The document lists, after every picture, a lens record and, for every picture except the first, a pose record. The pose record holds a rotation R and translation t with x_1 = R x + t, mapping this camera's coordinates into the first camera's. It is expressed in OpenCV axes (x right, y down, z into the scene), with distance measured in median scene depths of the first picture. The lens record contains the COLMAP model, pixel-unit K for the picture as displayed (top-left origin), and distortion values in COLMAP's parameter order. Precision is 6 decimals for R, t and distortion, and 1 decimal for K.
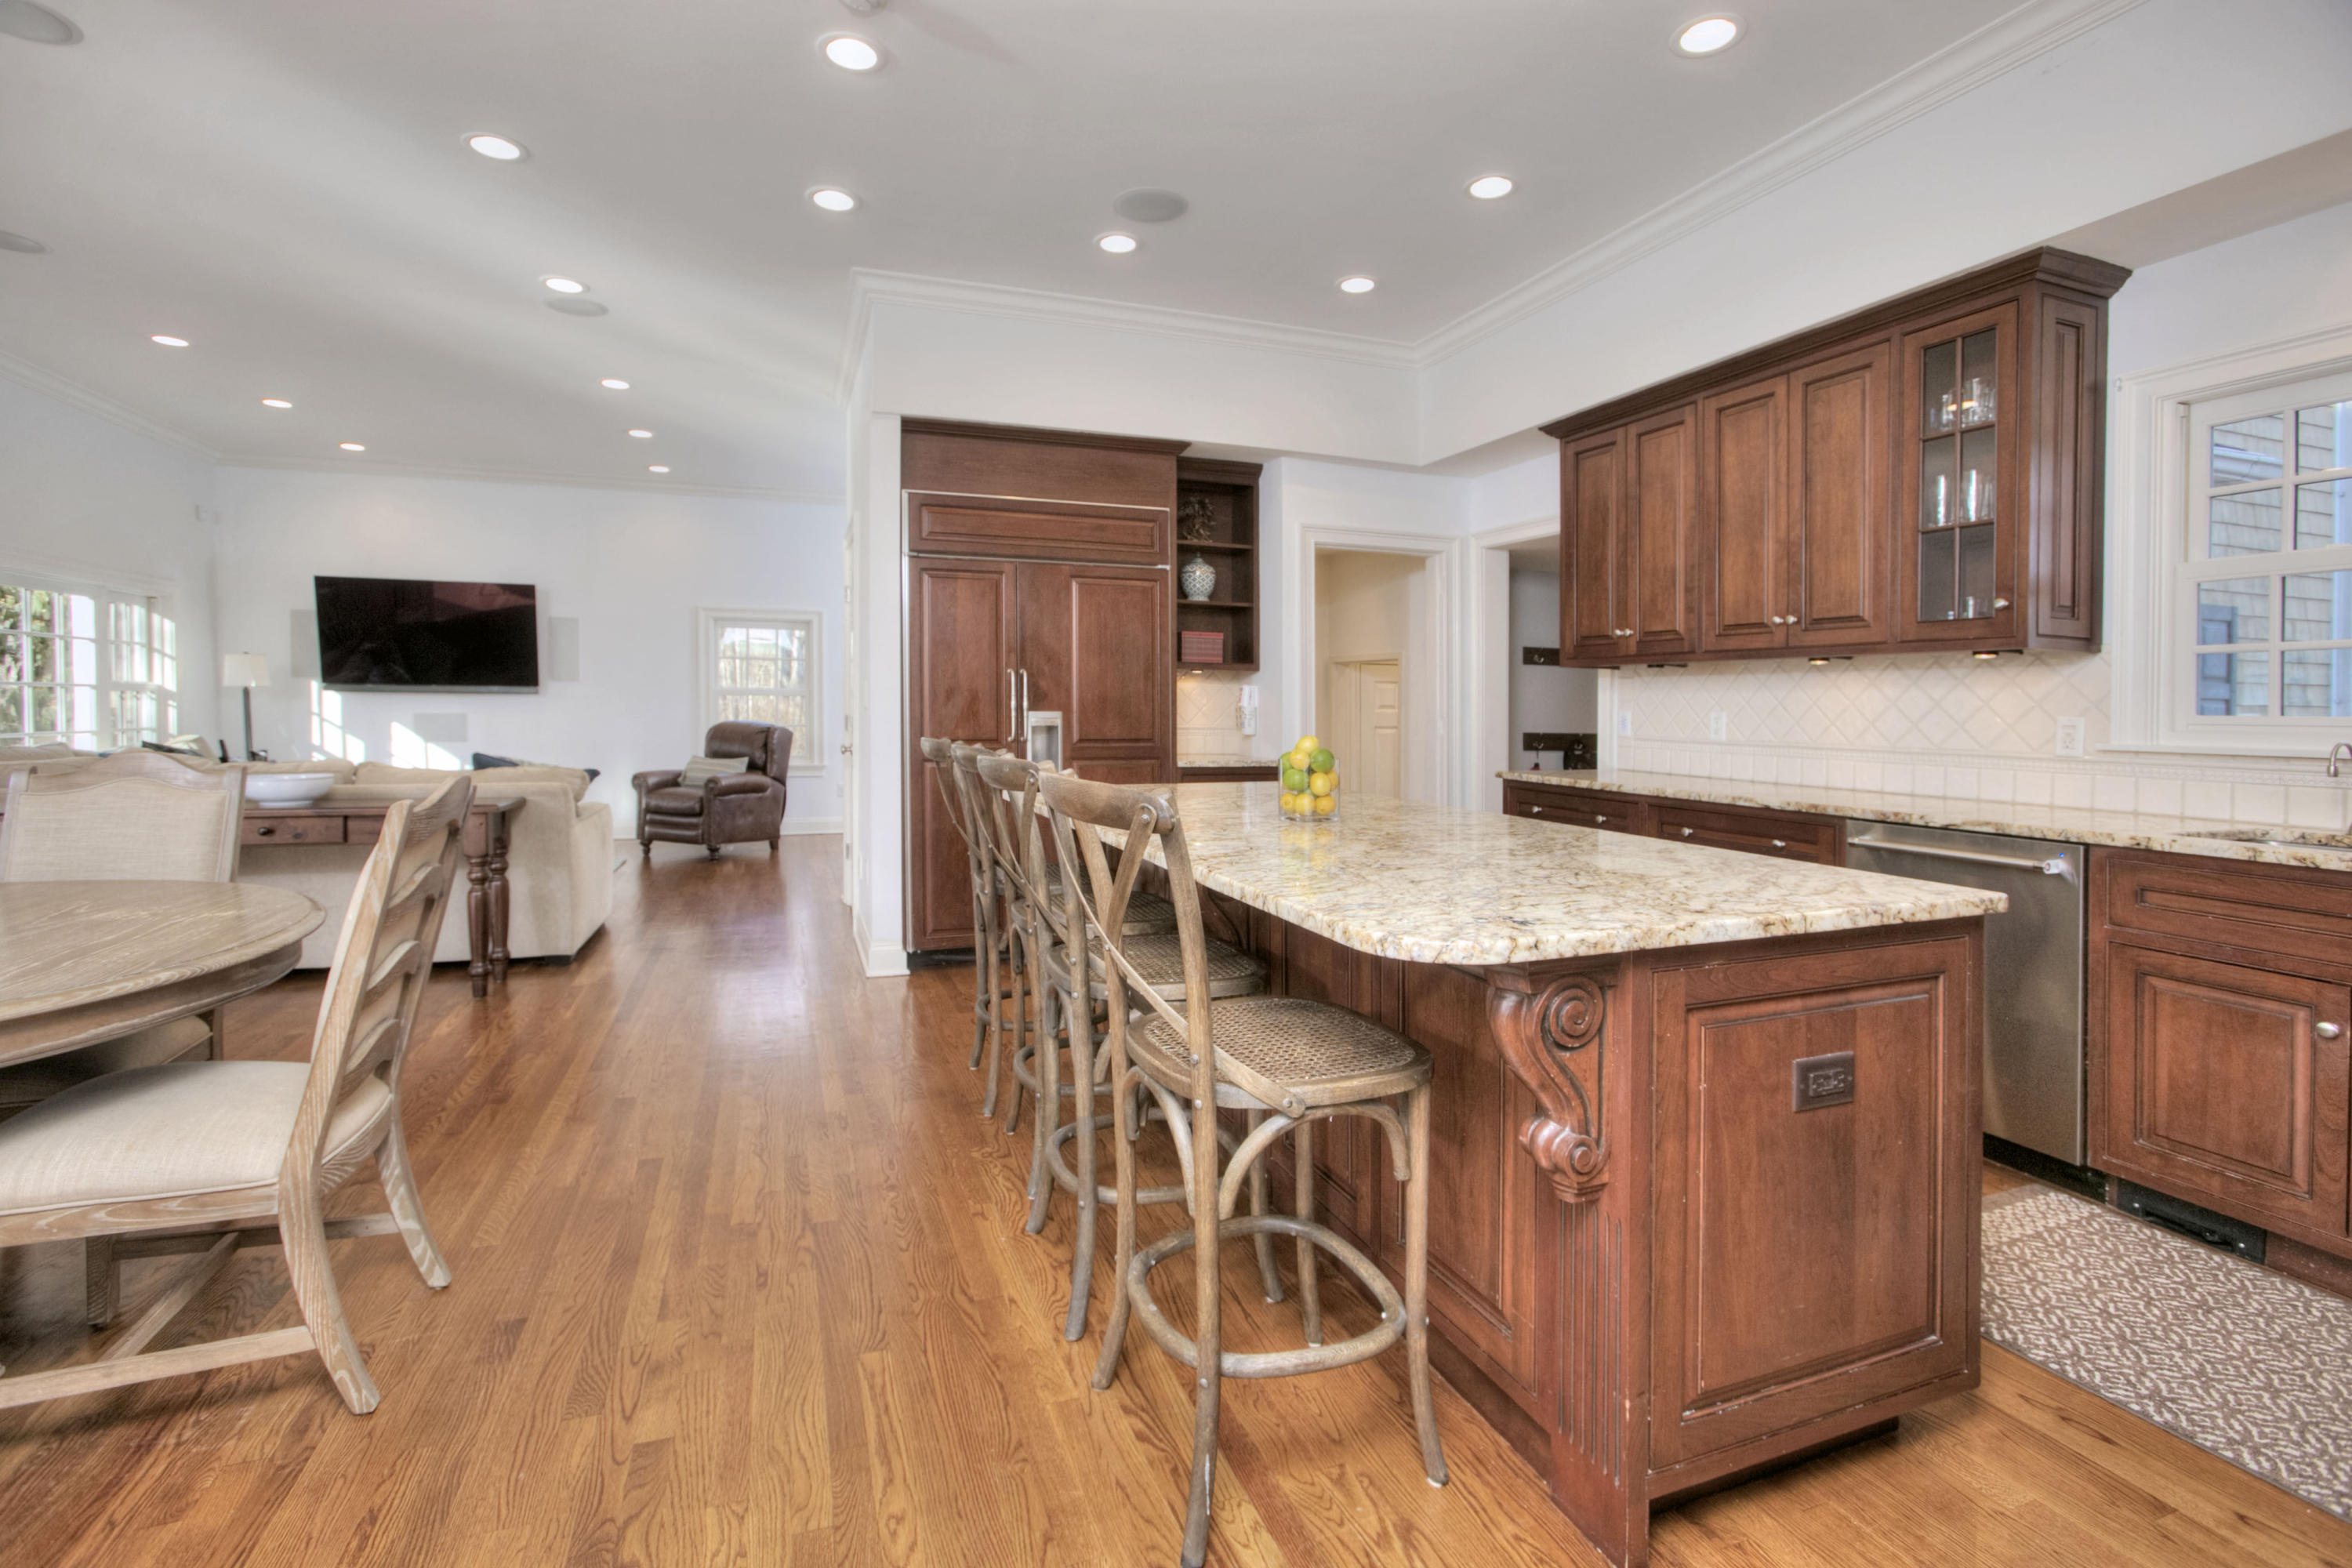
lens RADIAL K [[1060.1, 0, 1155.5], [0, 1060.1, 737.8], [0, 0, 1]] dist [-0.005590, -0.000285]
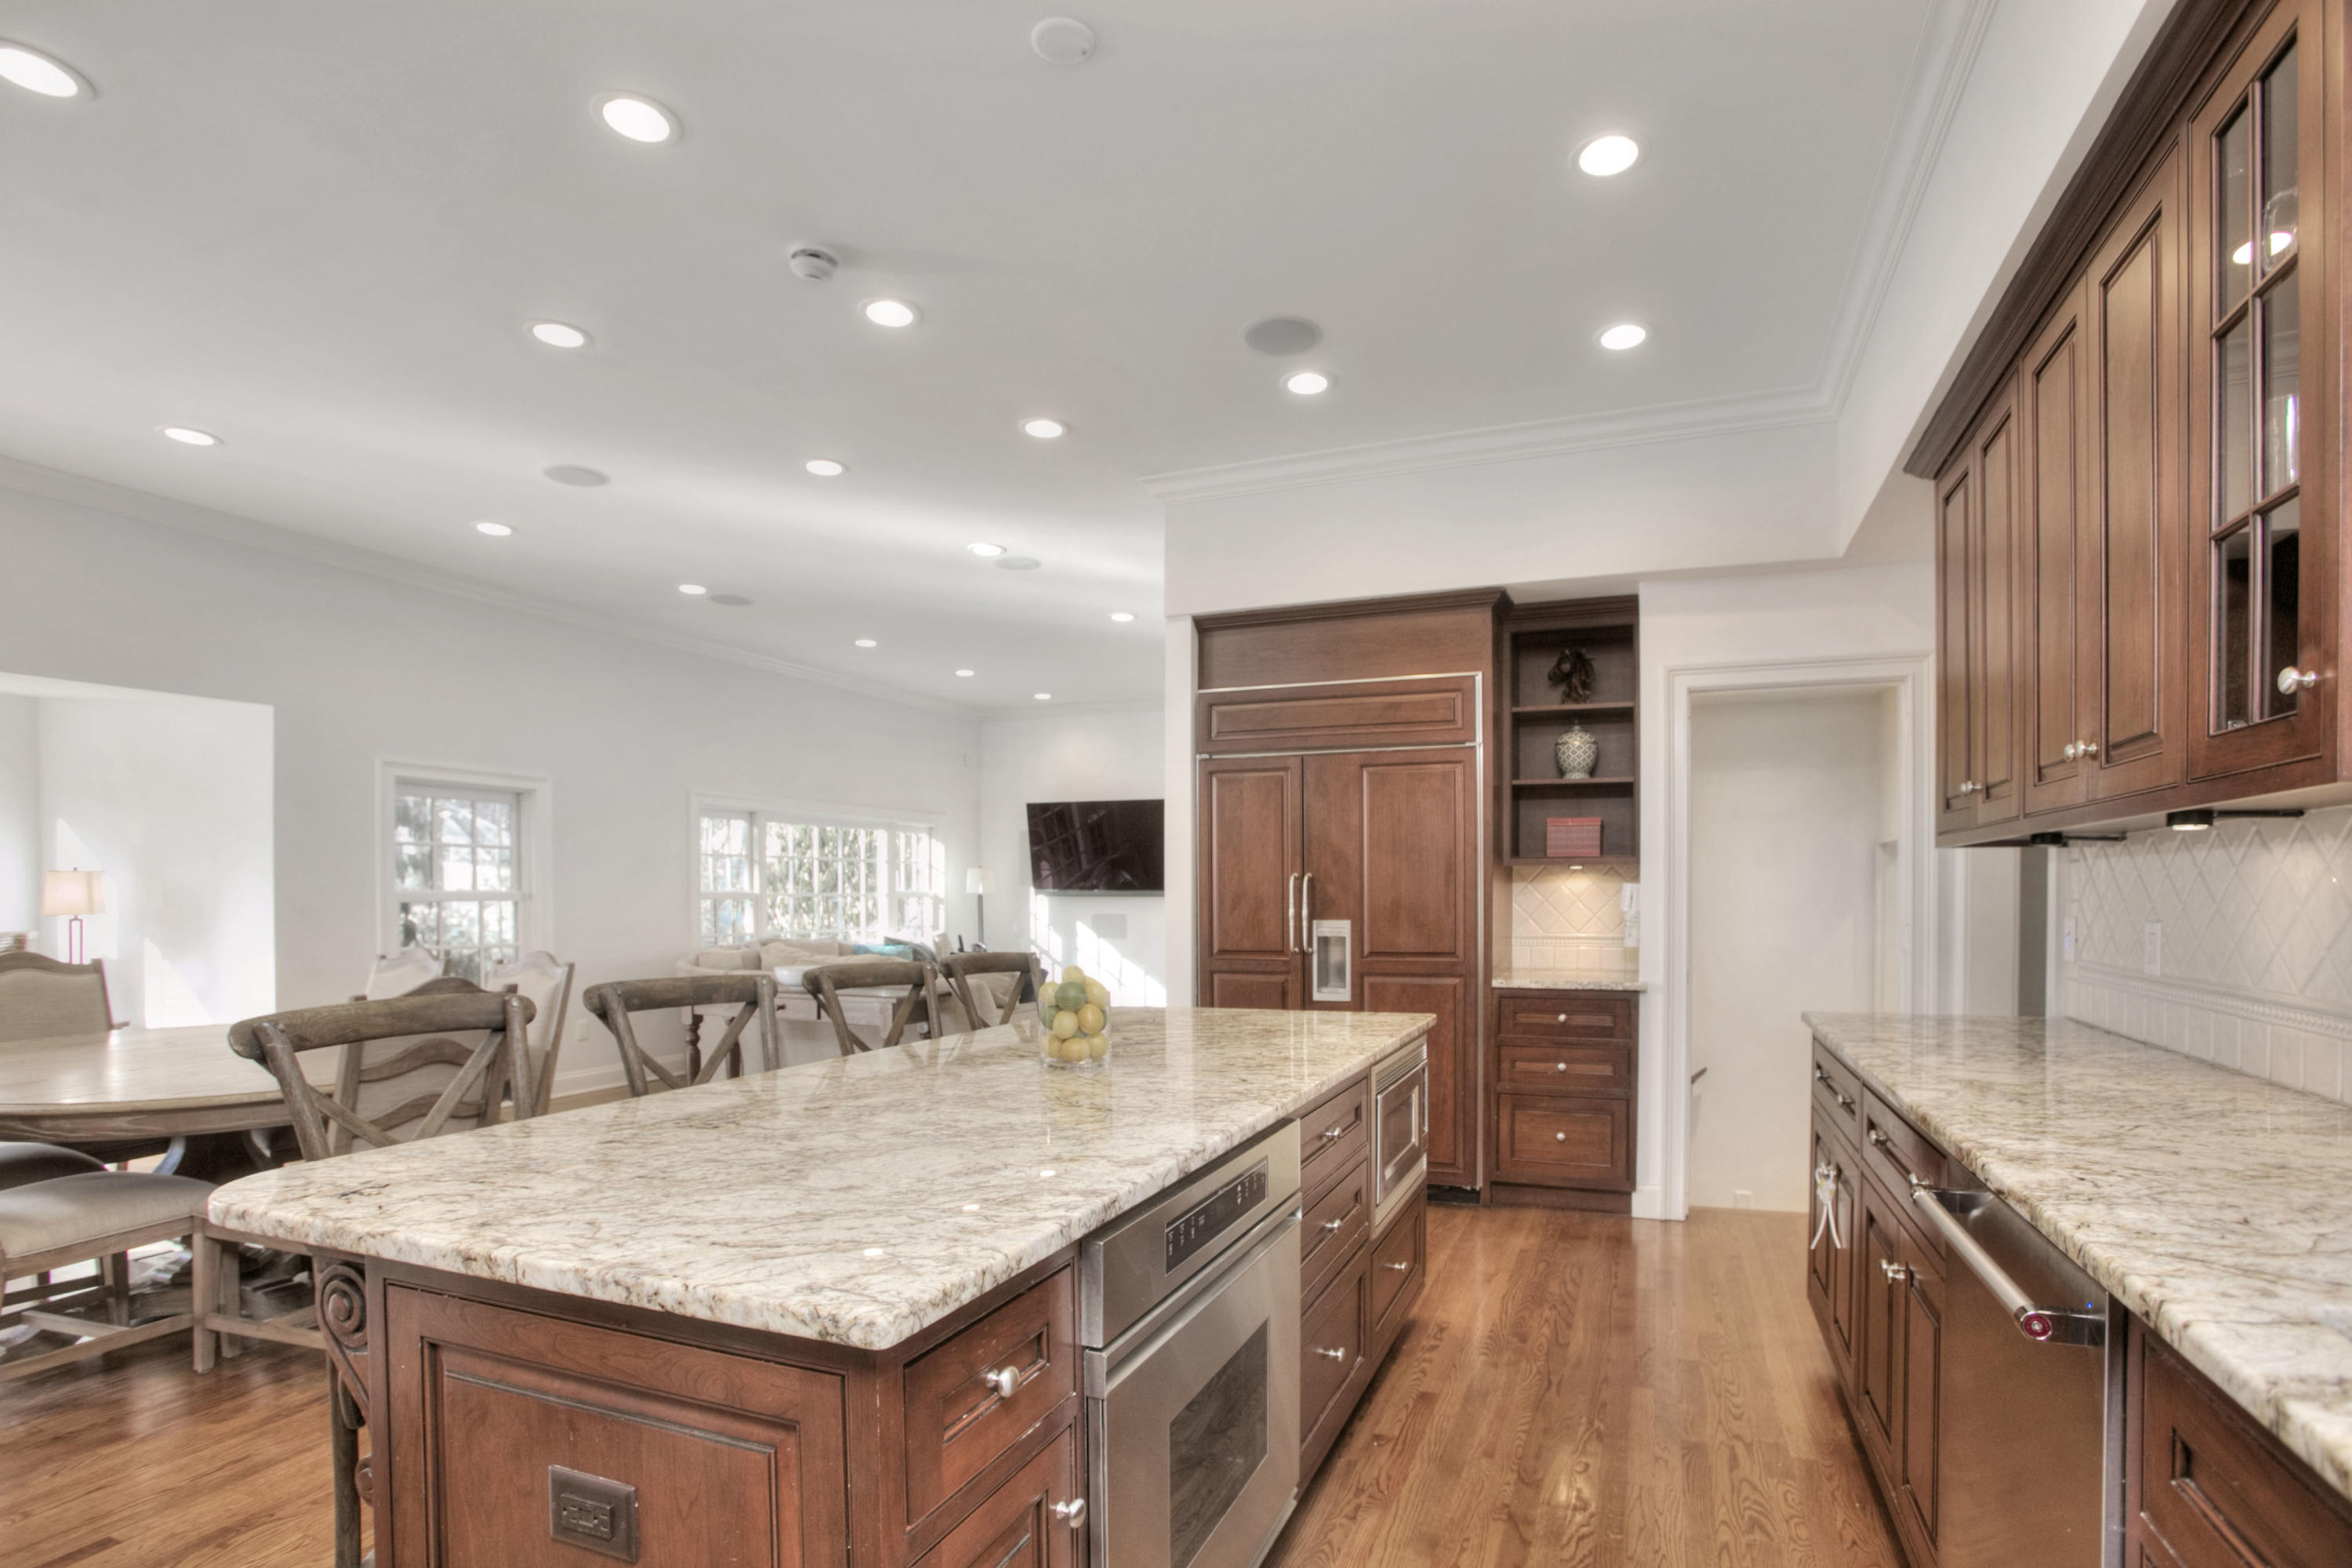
lens RADIAL K [[1122.3, 0, 1207.9], [0, 1122.3, 914.5], [0, 0, 1]] dist [-0.036700, 0.000119]
pose [[0.752087, 0.003595, -0.659055, 0.450479], [-0.014603, 0.999831, -0.011211, -0.018286], [0.658903, 0.018055, 0.752012, 0.234755]]
